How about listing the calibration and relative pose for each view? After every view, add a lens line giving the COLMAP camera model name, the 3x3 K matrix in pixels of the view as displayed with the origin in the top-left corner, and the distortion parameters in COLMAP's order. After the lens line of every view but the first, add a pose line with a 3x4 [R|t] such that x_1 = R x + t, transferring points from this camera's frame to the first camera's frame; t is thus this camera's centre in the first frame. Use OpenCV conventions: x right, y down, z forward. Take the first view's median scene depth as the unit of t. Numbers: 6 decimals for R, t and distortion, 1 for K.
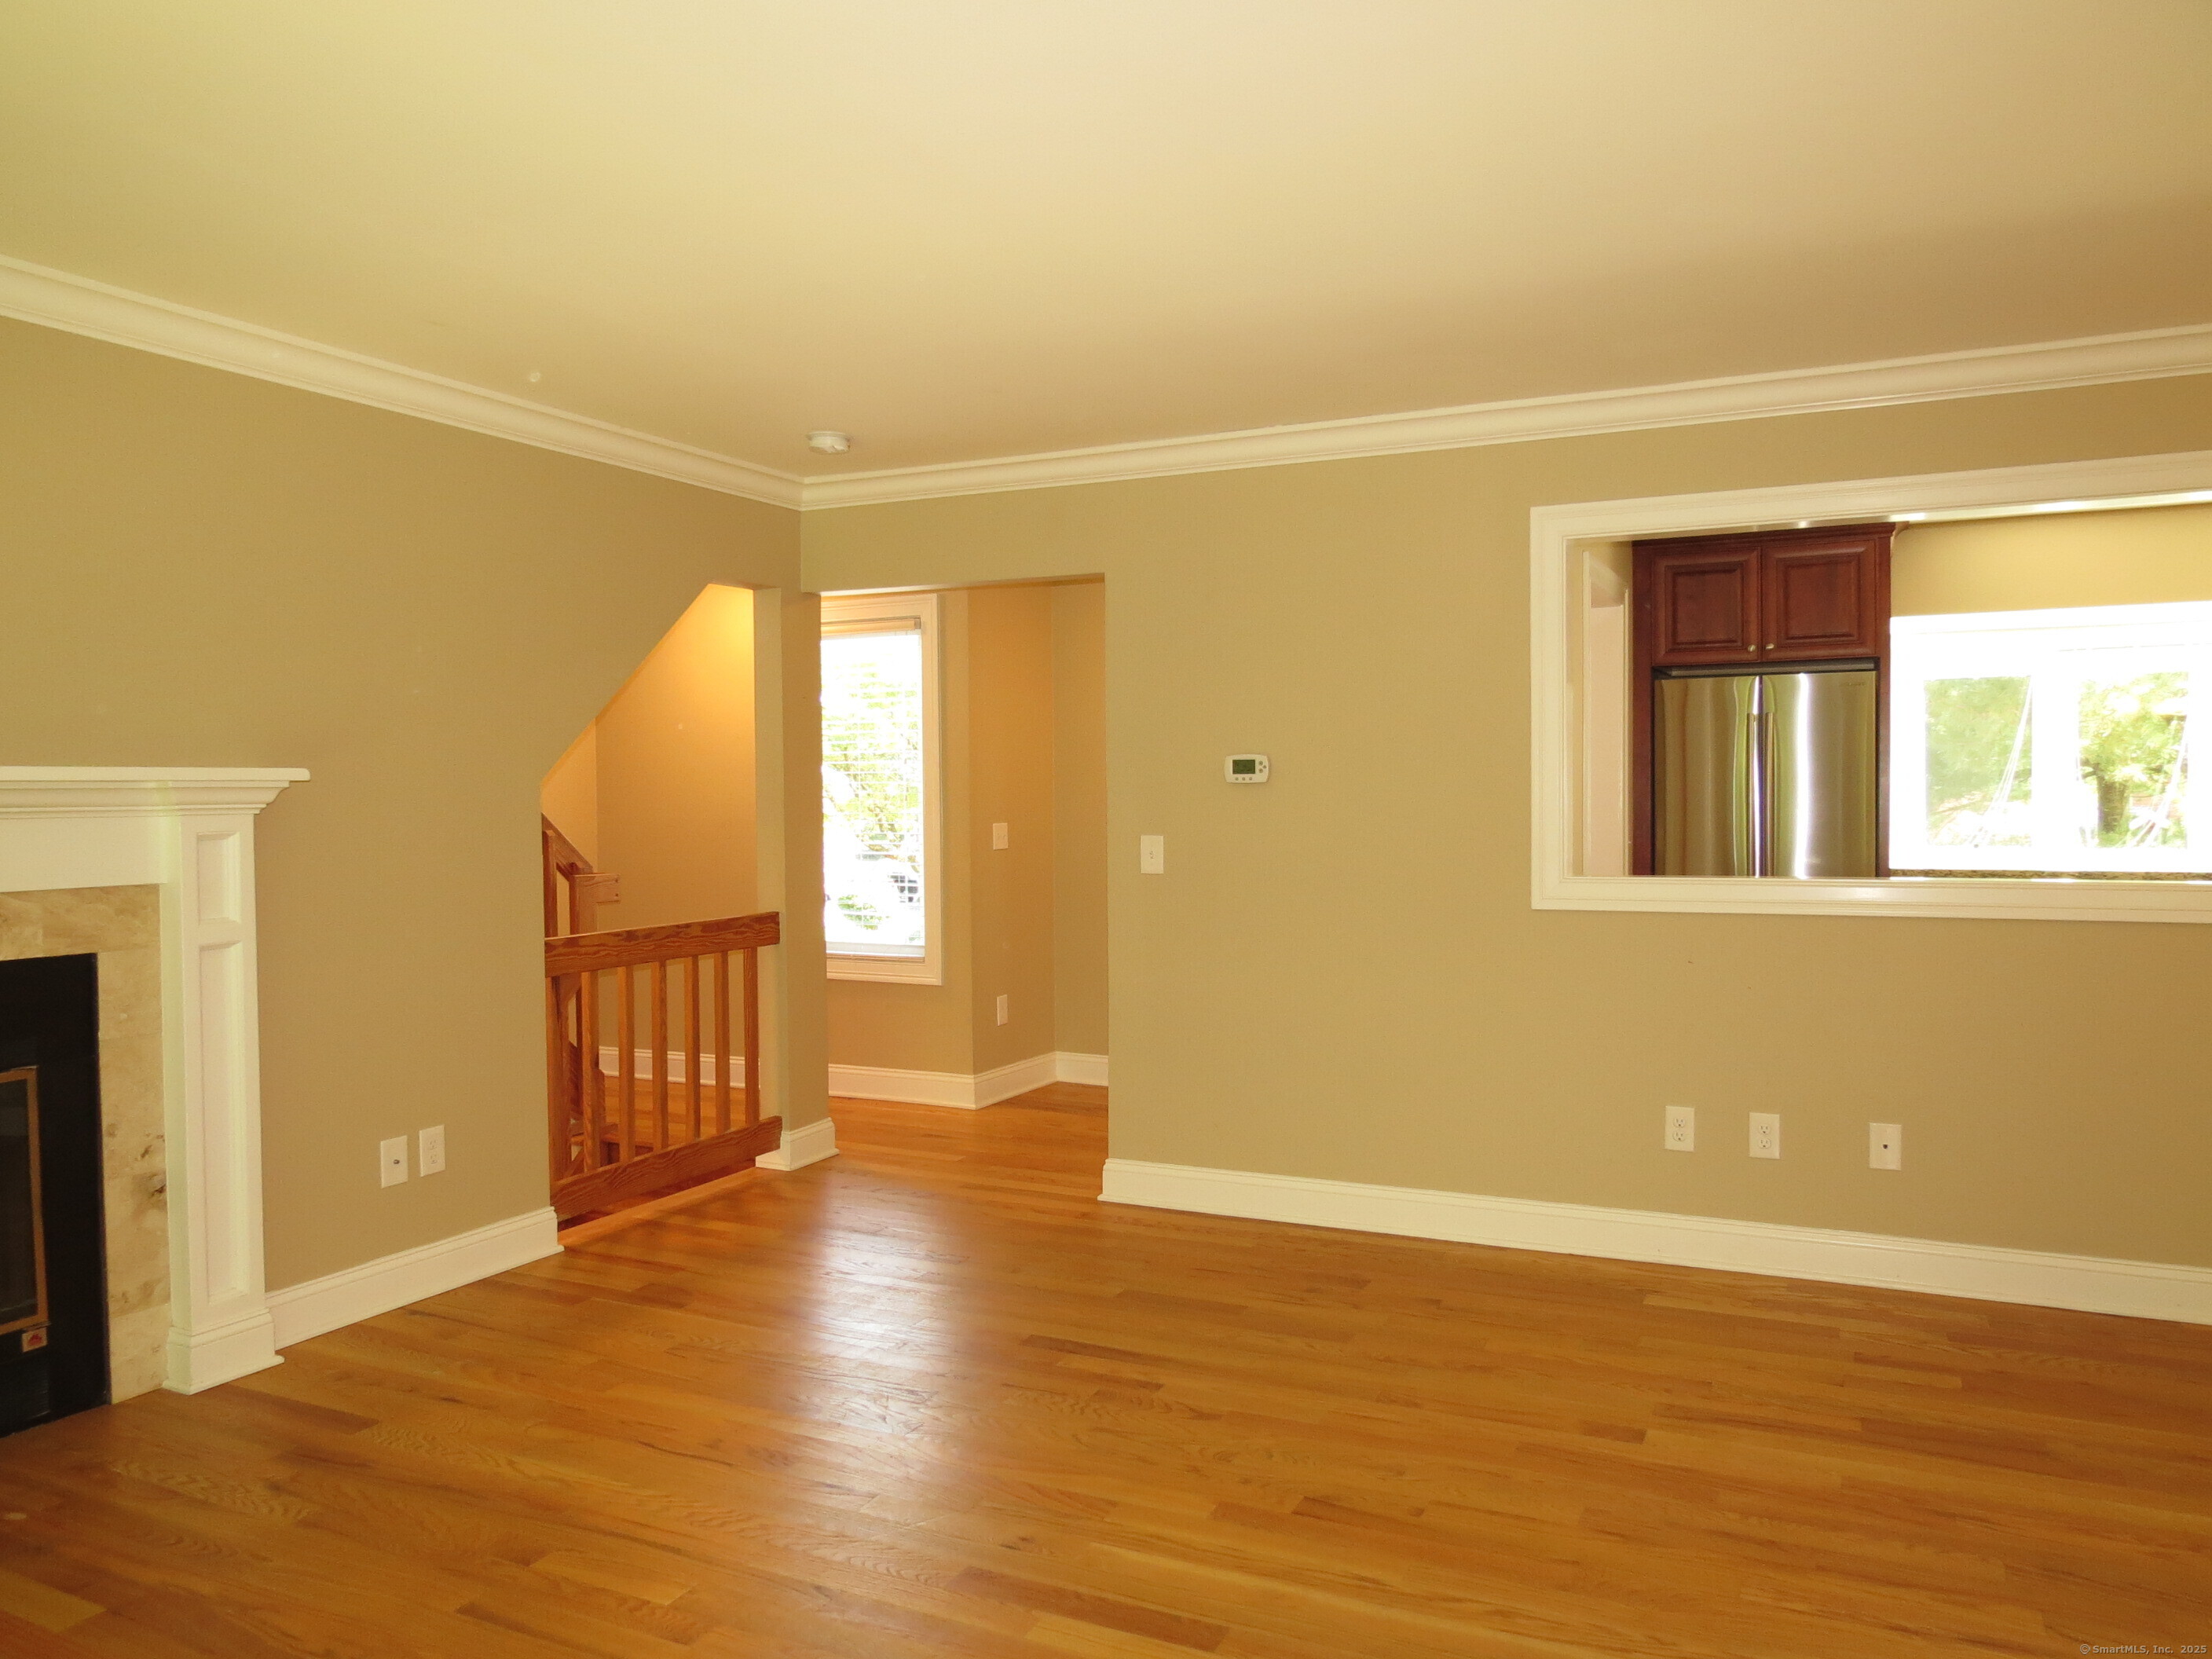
lens RADIAL K [[1568.1, 0, 1102.3], [0, 1568.1, 832.4], [0, 0, 1]] dist [-0.021954, 0.000051]
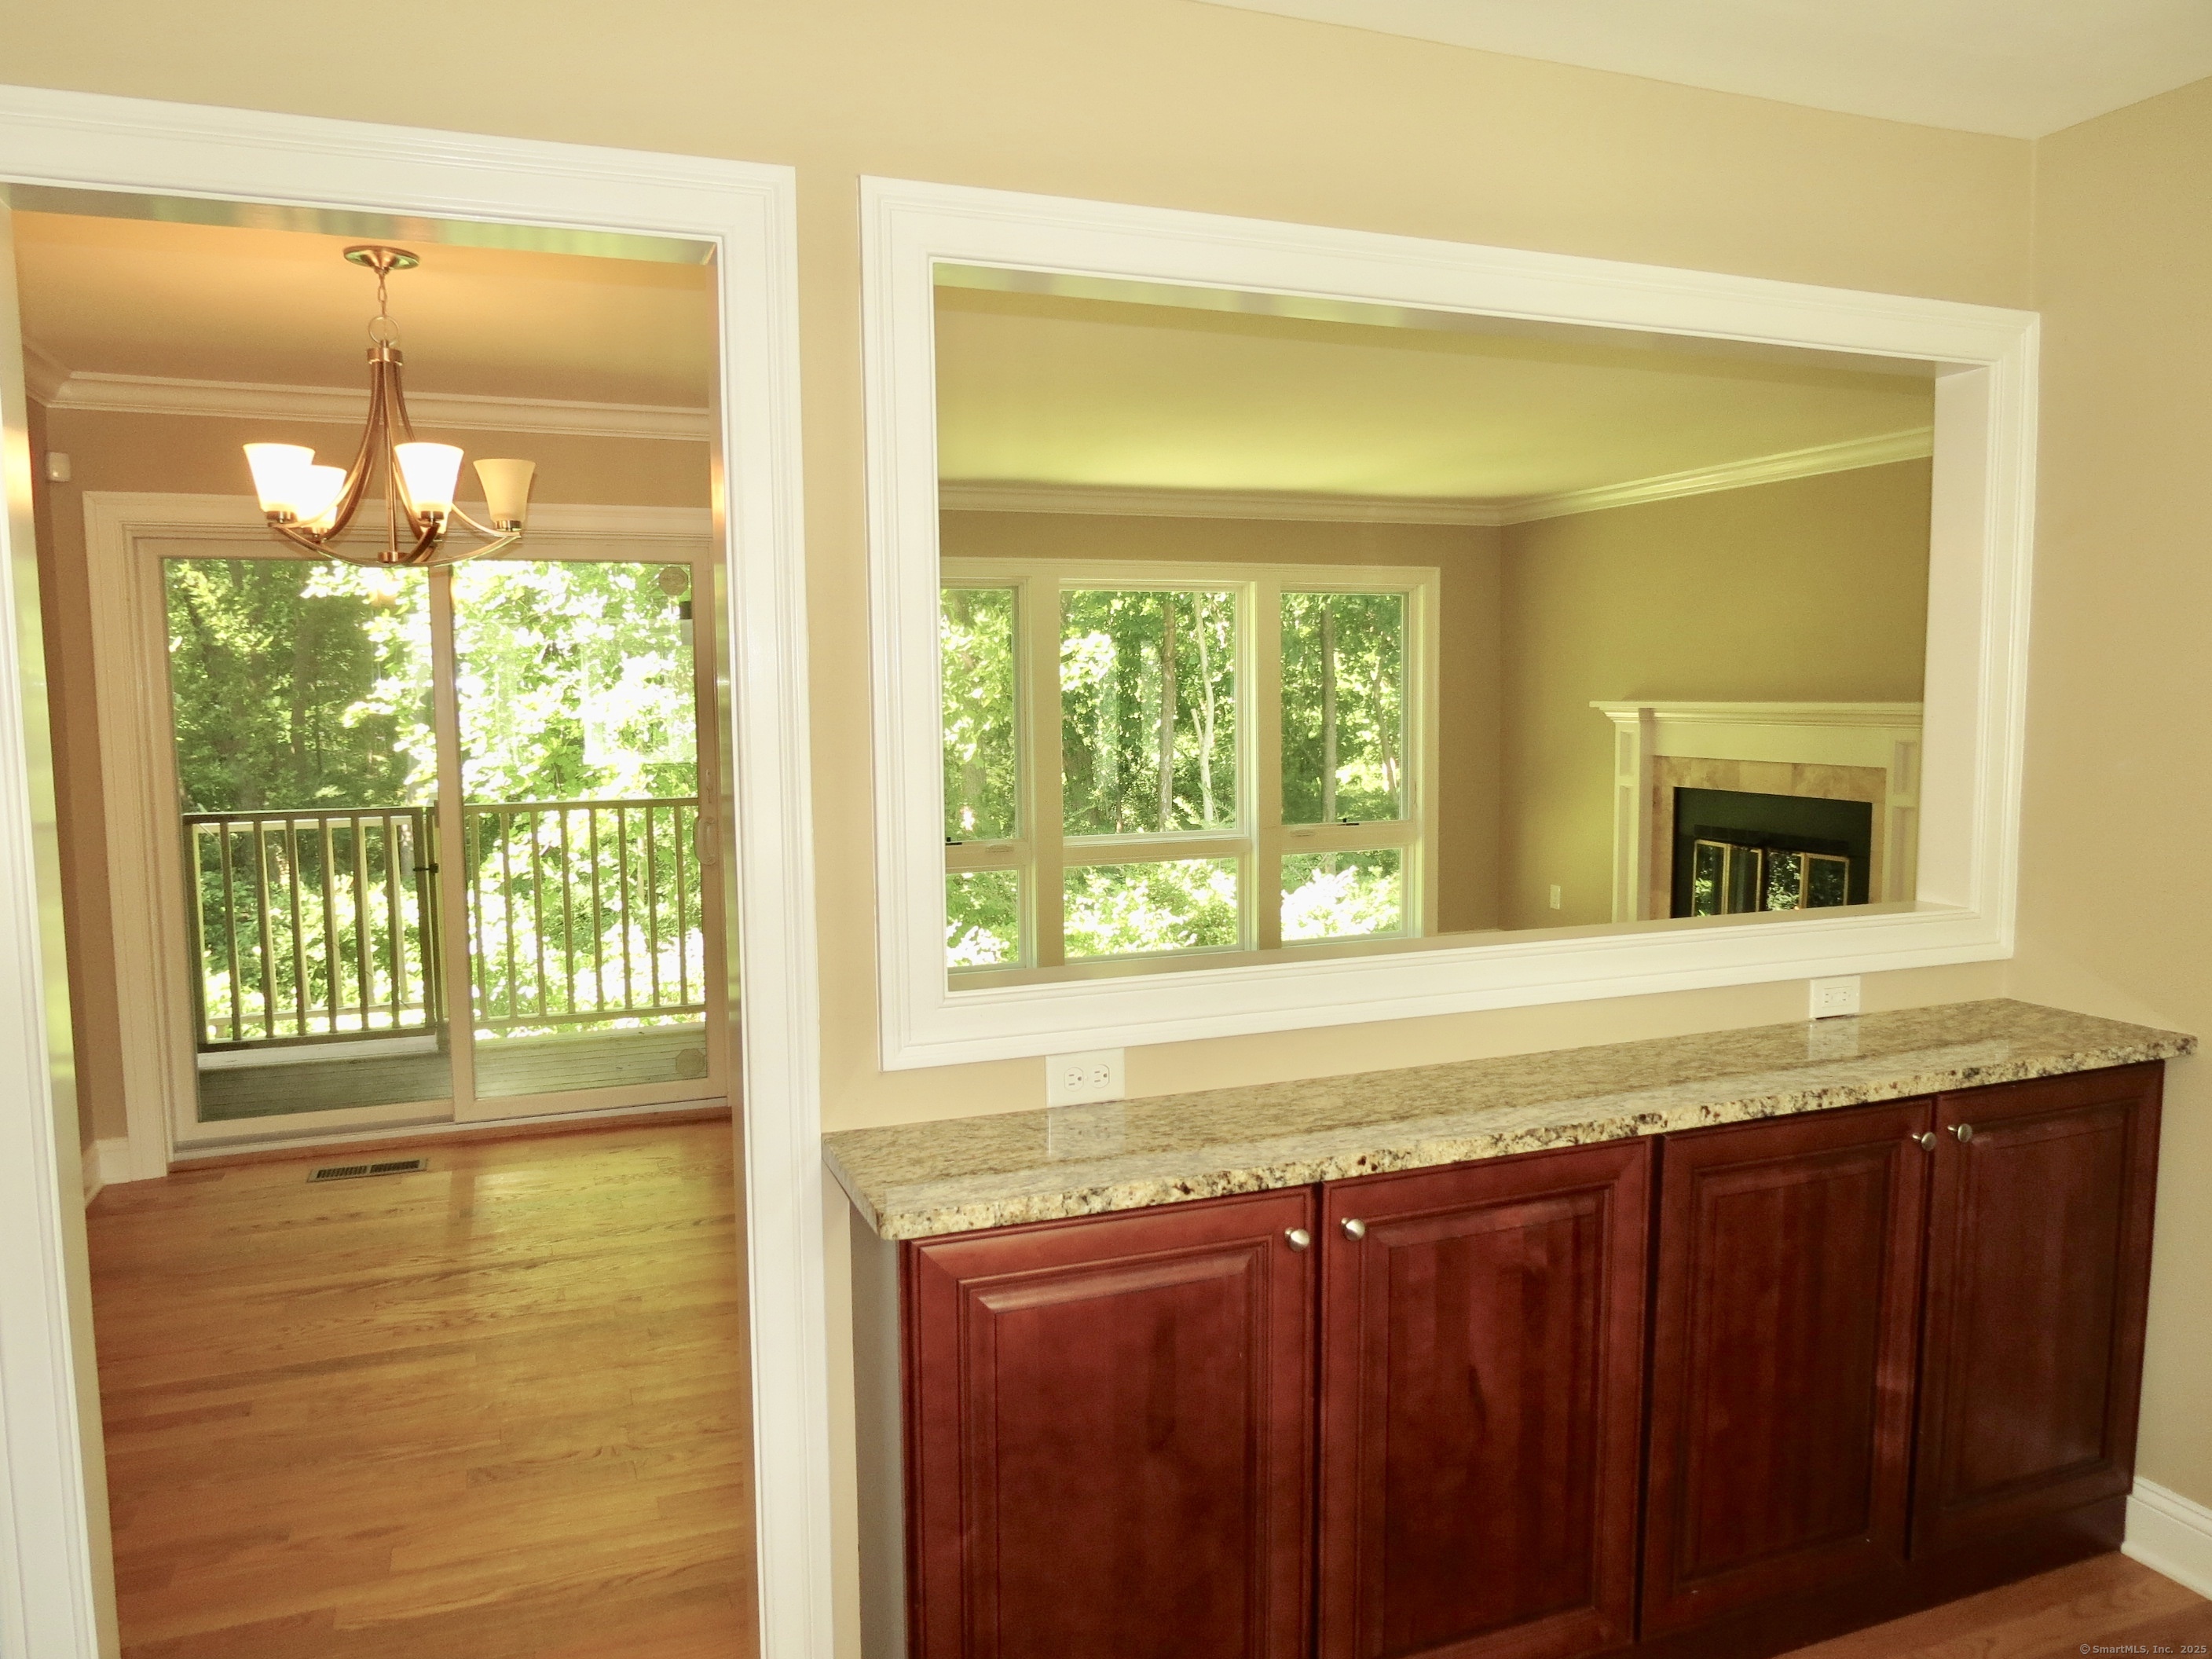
lens RADIAL K [[1591.4, 0, 1115.3], [0, 1591.4, 833.2], [0, 0, 1]] dist [-0.000094, 0.001566]
pose [[-0.667929, 0.082923, -0.739591, 1.303395], [-0.004841, 0.993268, 0.115737, -0.097647], [0.744209, 0.080885, -0.663032, 1.534866]]
